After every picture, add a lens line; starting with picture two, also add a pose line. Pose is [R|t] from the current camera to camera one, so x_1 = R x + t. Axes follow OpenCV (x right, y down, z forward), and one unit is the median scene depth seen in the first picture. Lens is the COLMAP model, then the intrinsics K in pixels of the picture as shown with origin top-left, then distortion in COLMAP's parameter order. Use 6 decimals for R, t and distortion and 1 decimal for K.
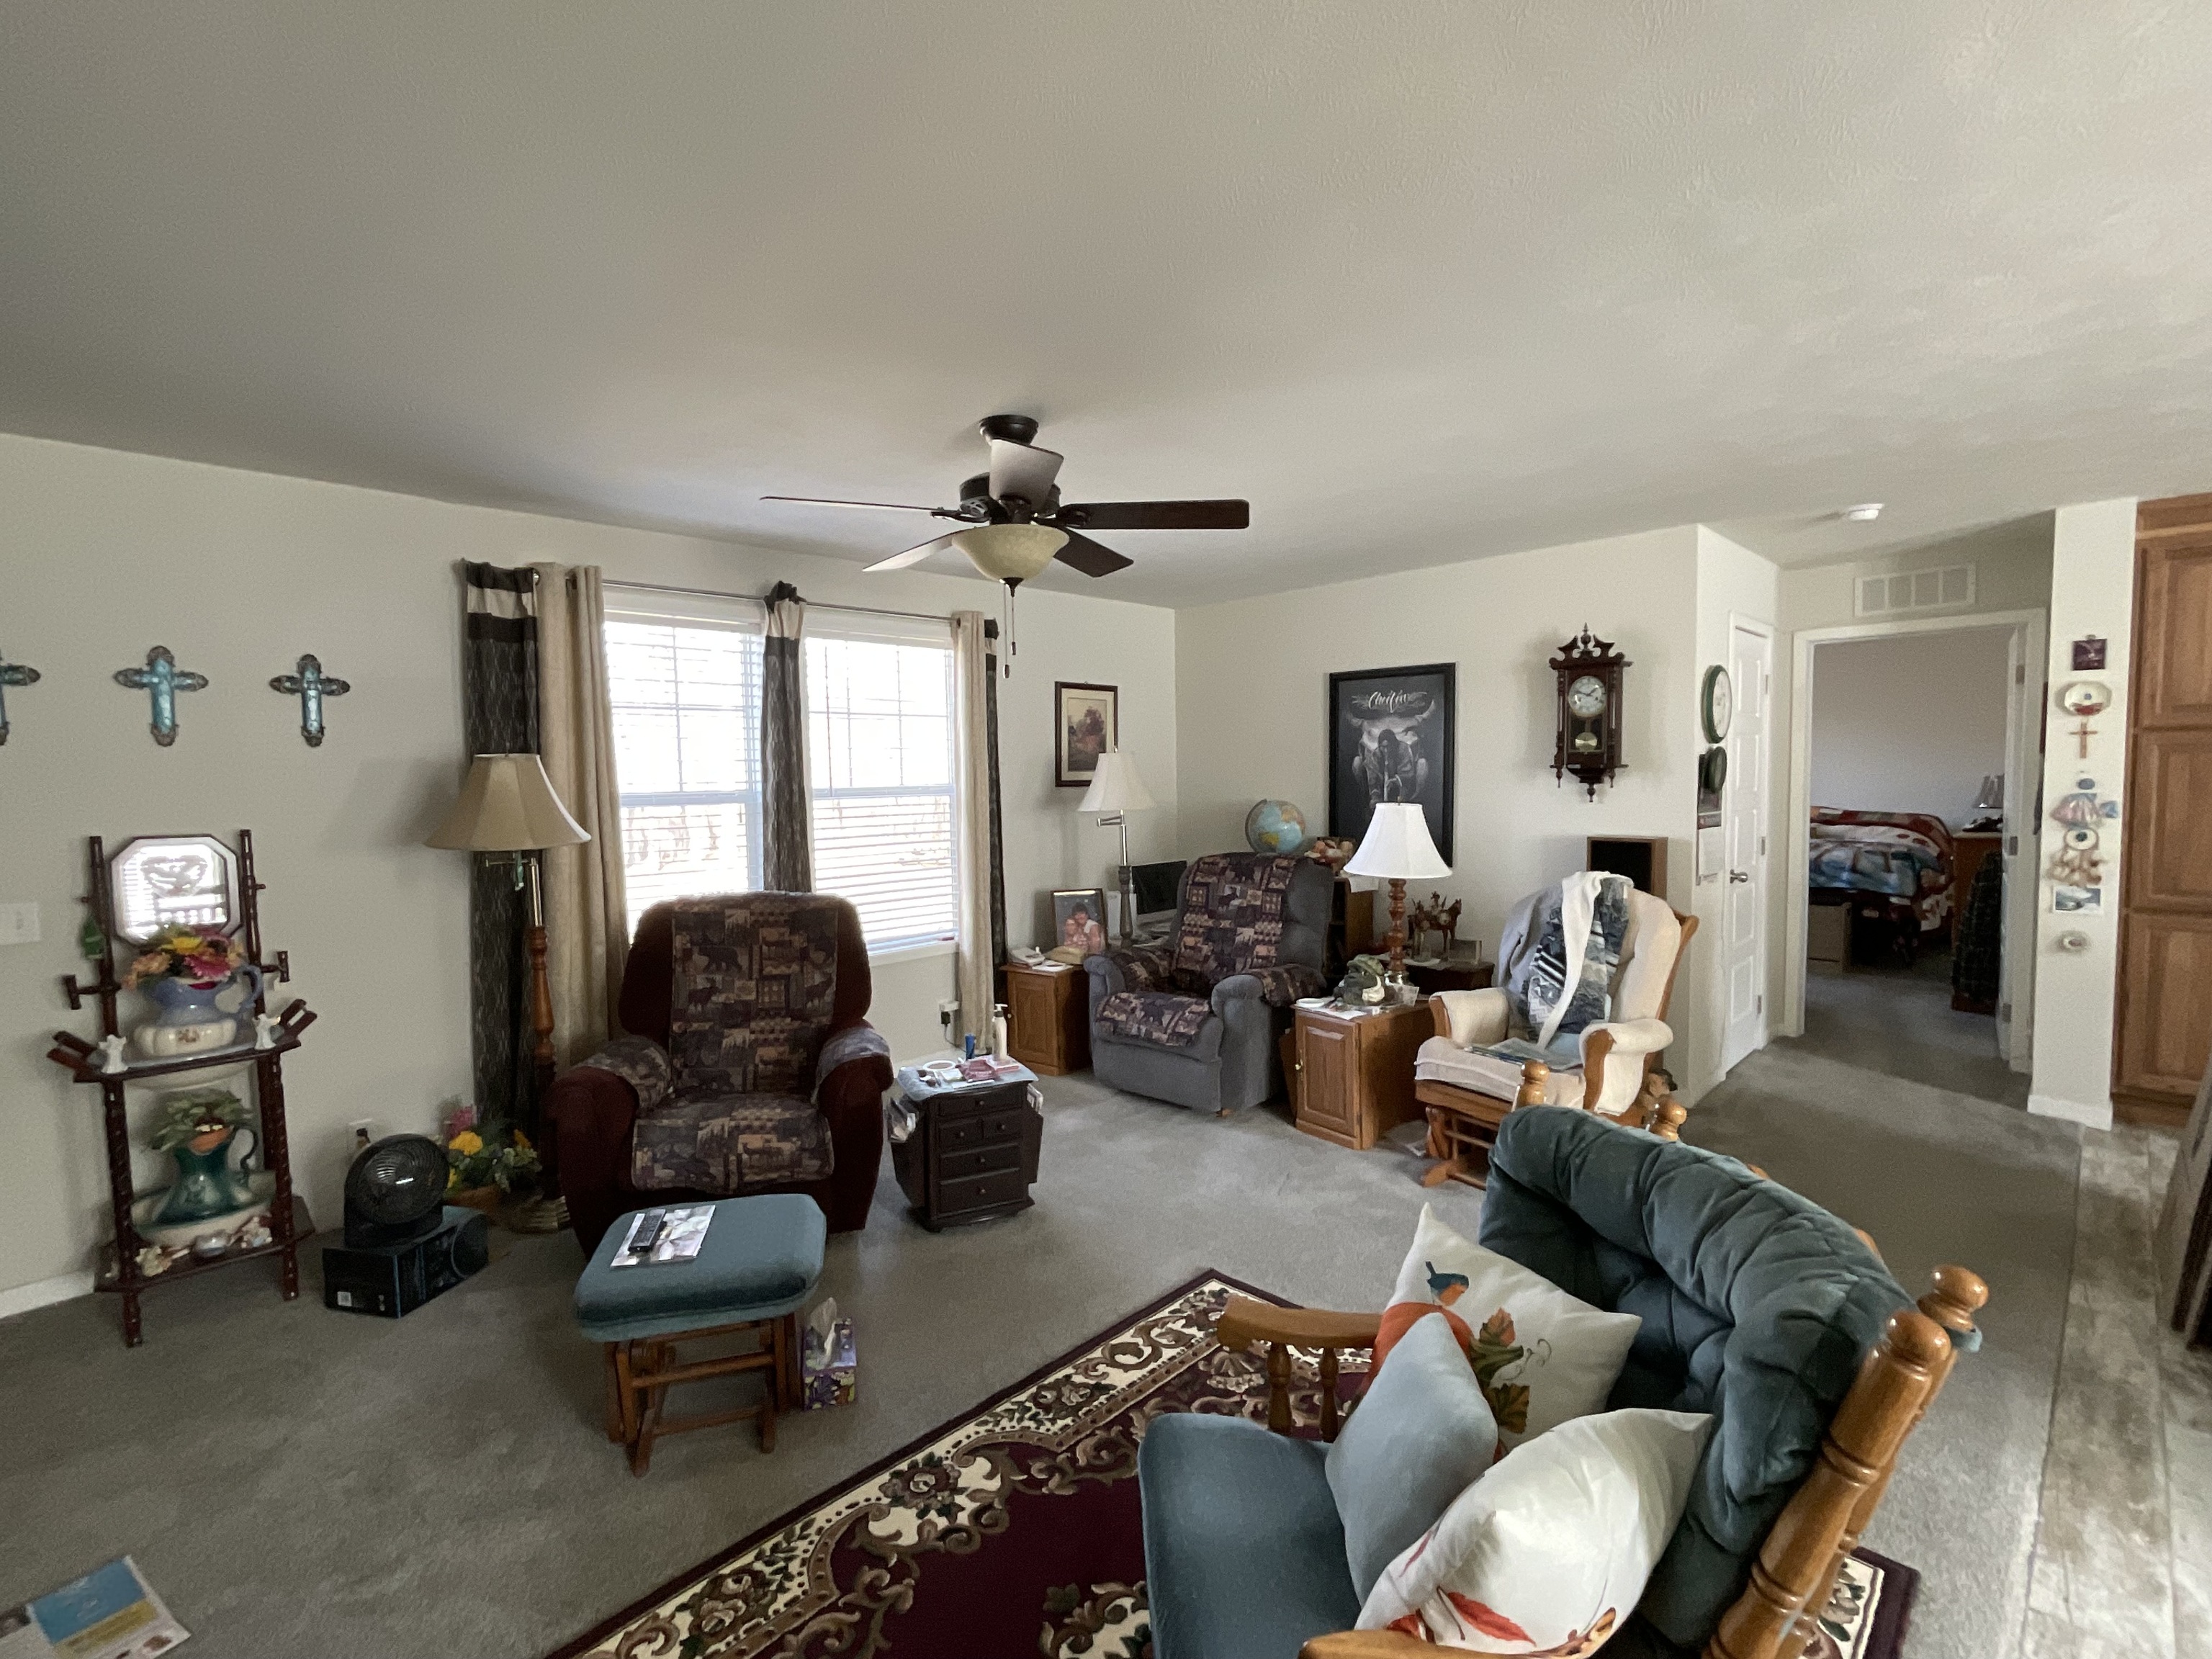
lens RADIAL K [[1000.7, 0, 1108.5], [0, 1000.7, 835.3], [0, 0, 1]] dist [-0.006067, 0.007090]
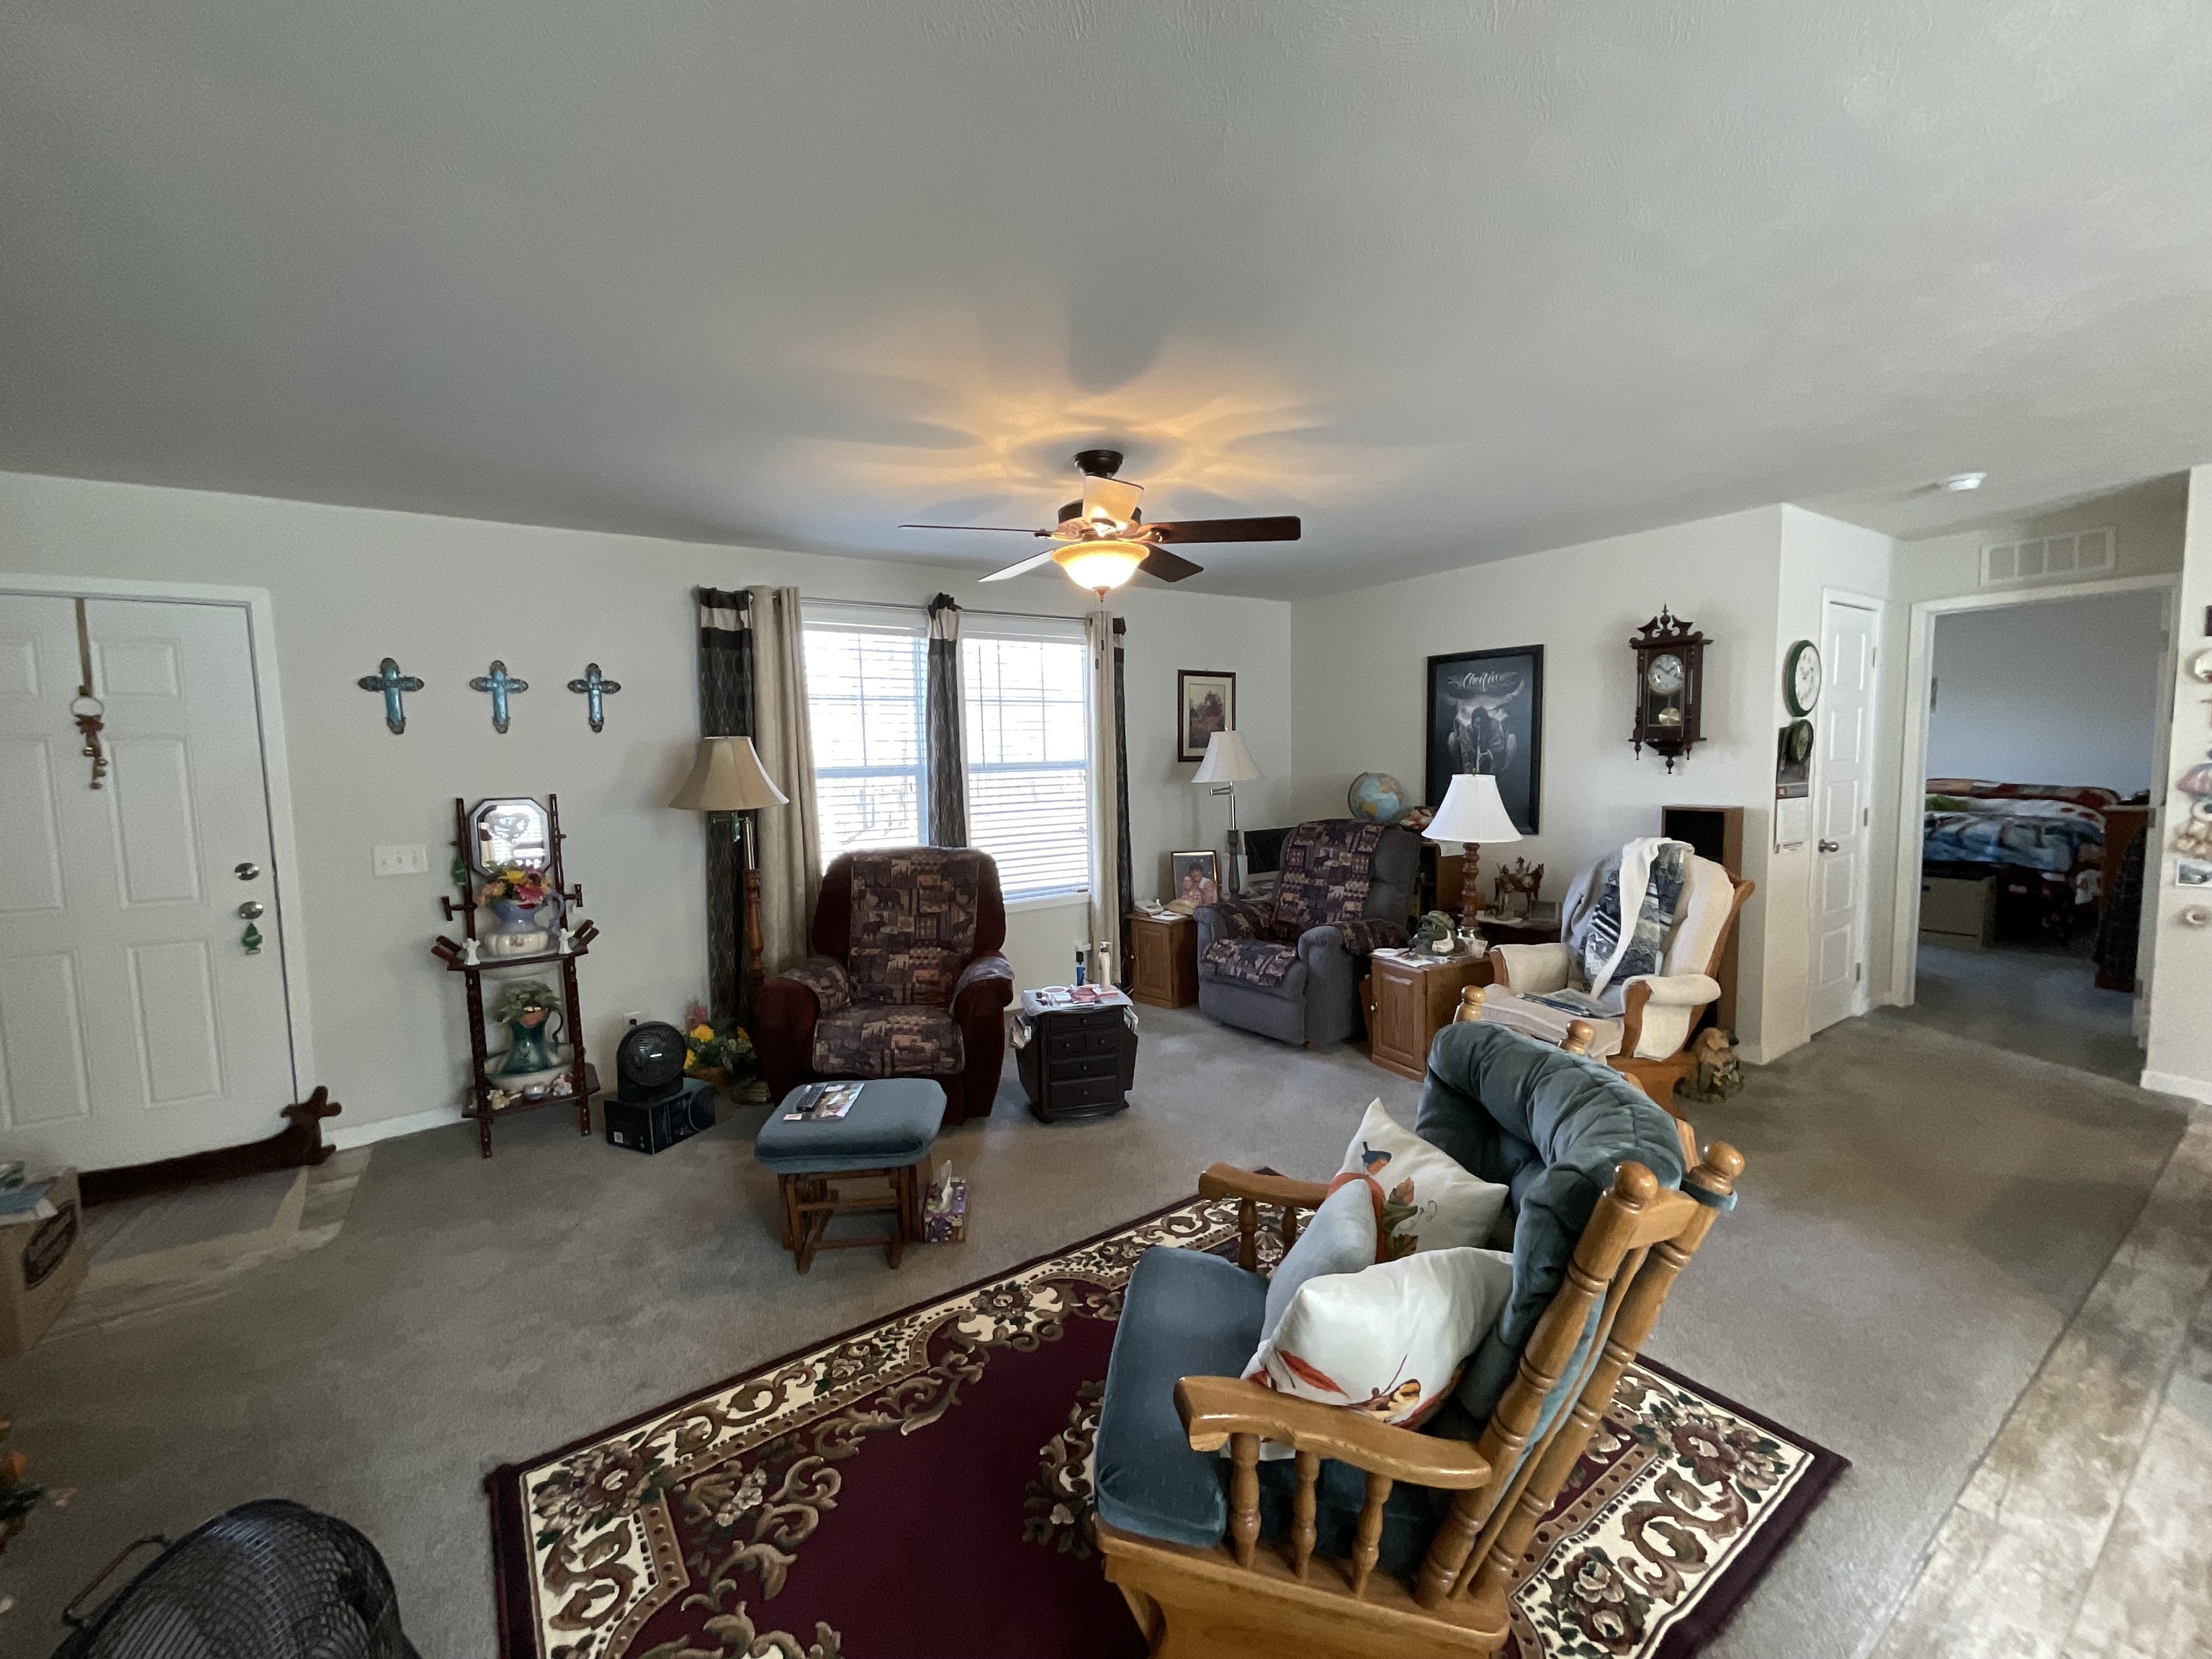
lens RADIAL K [[902.2, 0, 1106.0], [0, 902.2, 829.5], [0, 0, 1]] dist [-0.008909, 0.007715]
pose [[0.983099, 0.010134, -0.182797, 0.088030], [-0.005701, 0.999677, 0.024760, 0.007117], [0.182988, -0.023300, 0.982839, -0.059761]]
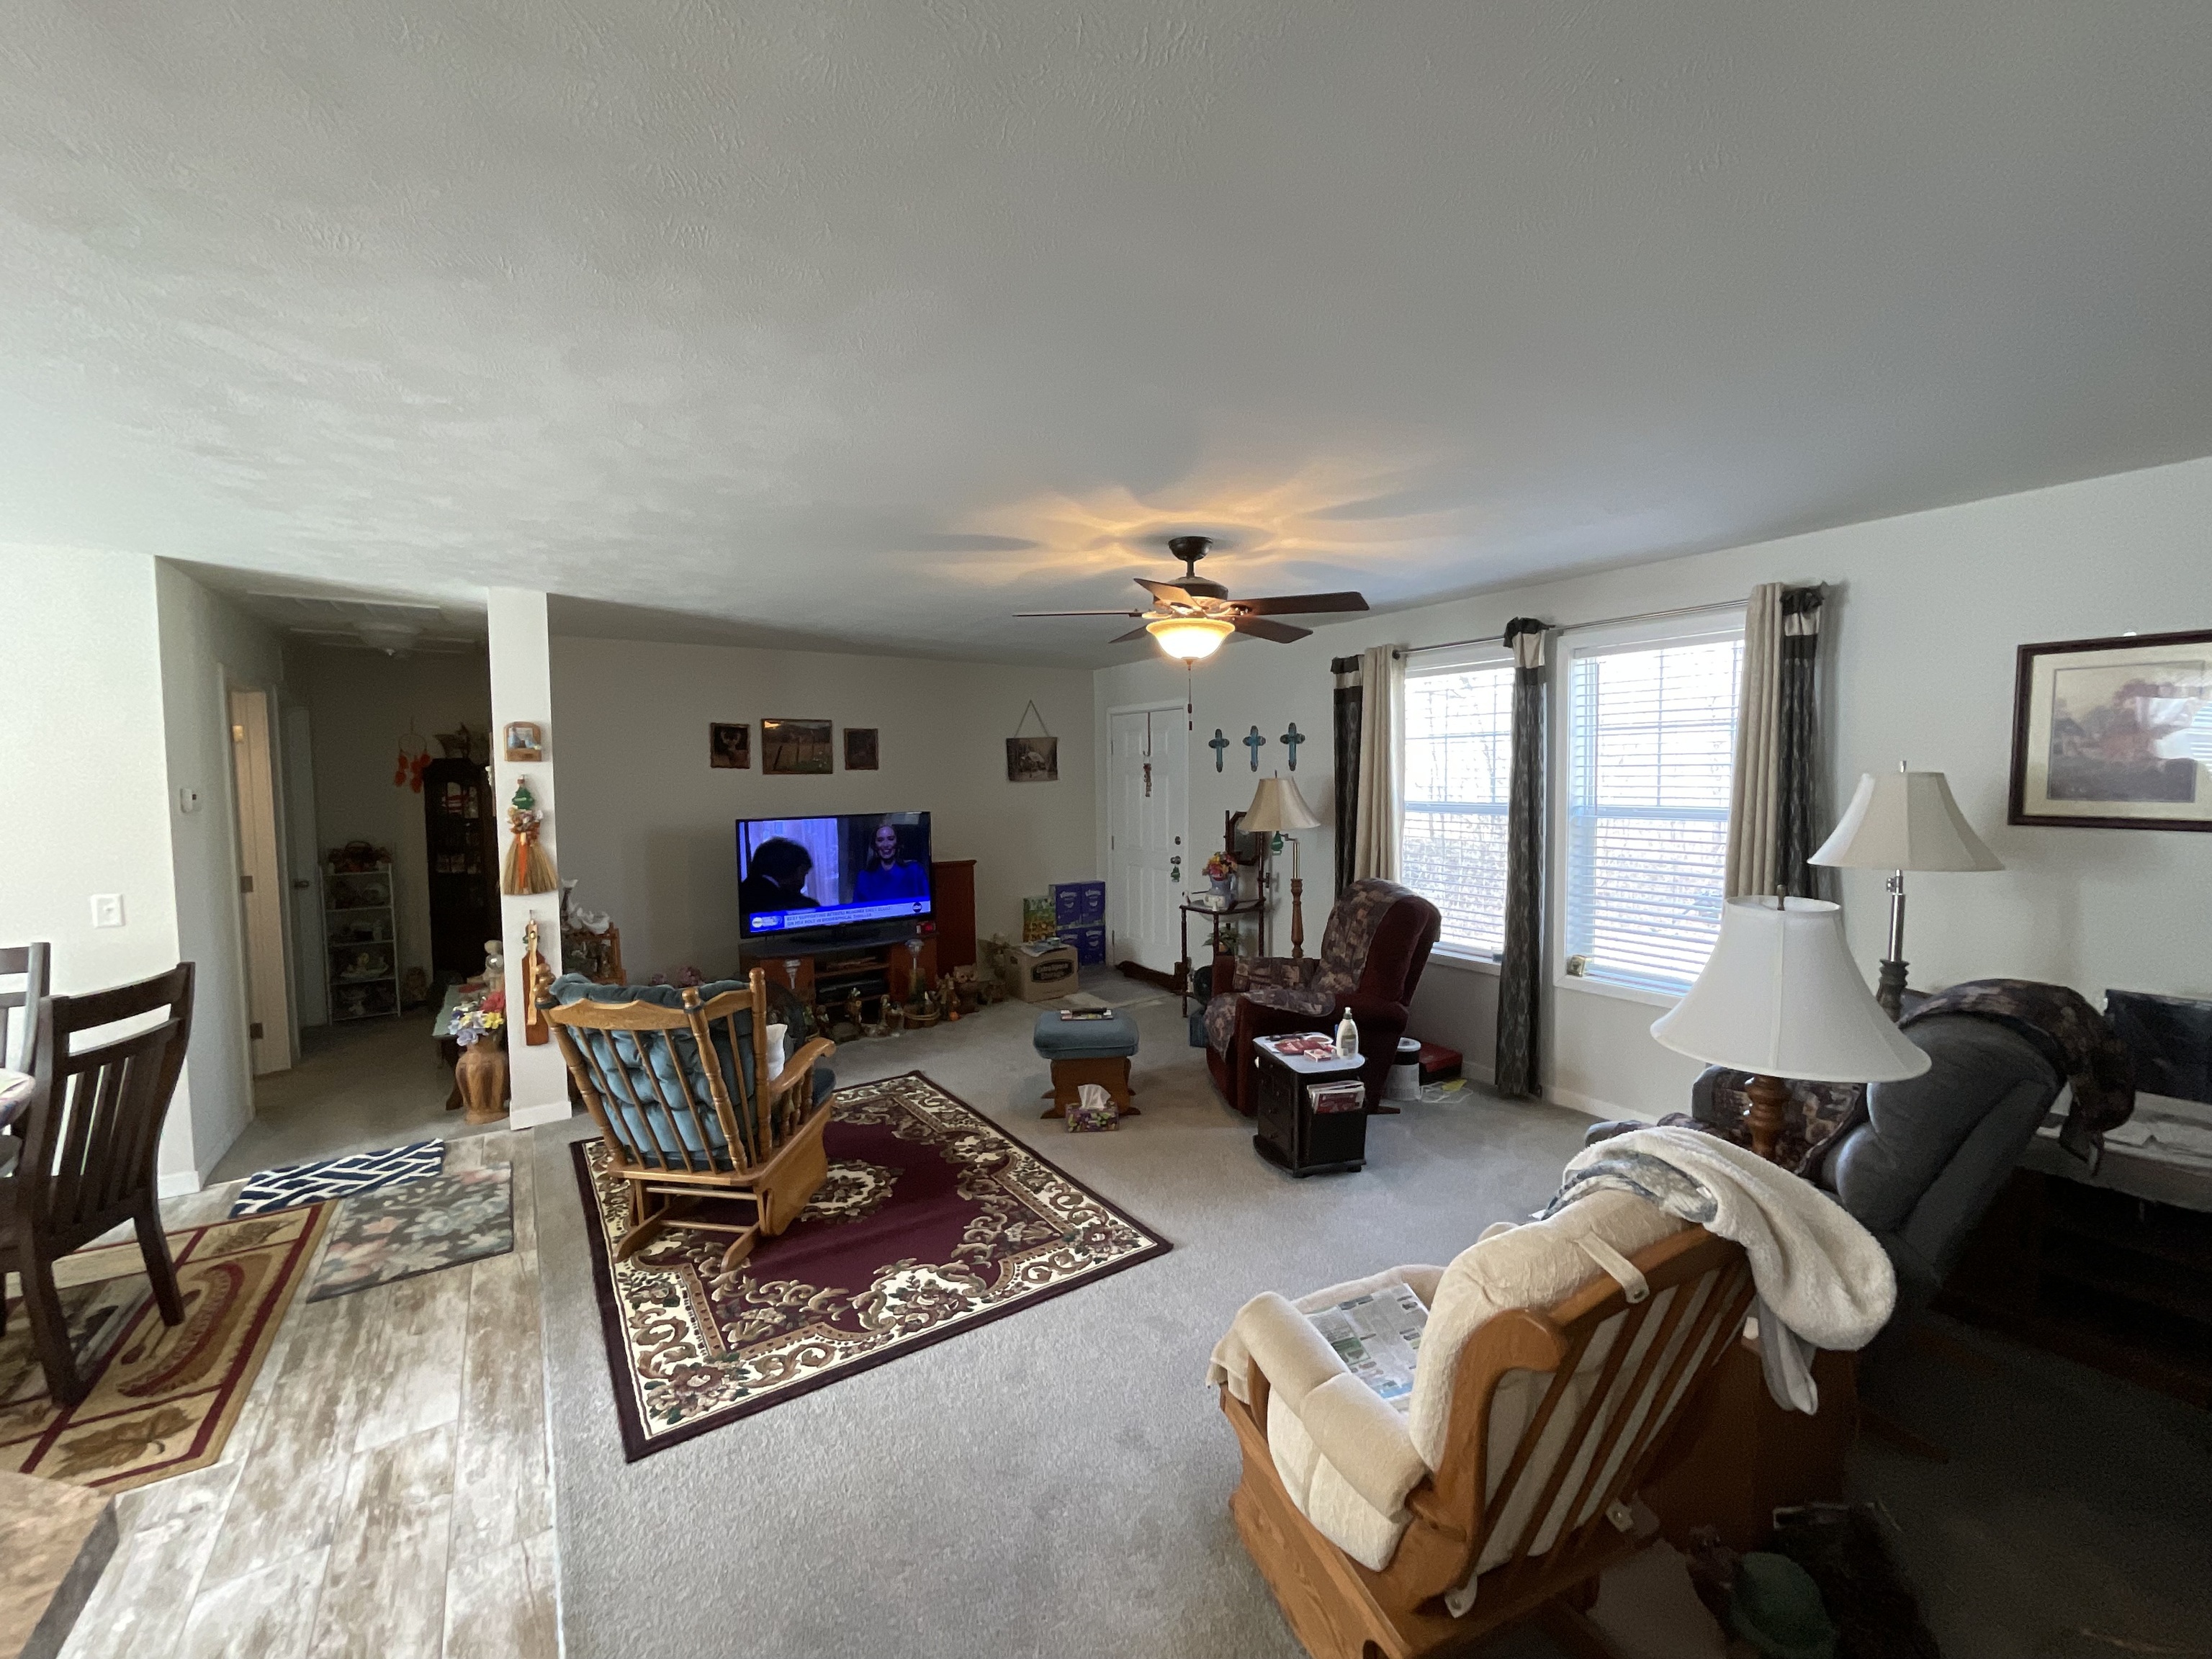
lens RADIAL K [[904.4, 0, 1107.8], [0, 904.4, 829.2], [0, 0, 1]] dist [-0.026088, 0.023458]
pose [[-0.194004, 0.076220, -0.978035, 0.893542], [-0.051392, 0.994818, 0.087722, -0.100608], [0.979654, 0.067282, -0.189082, 0.901145]]
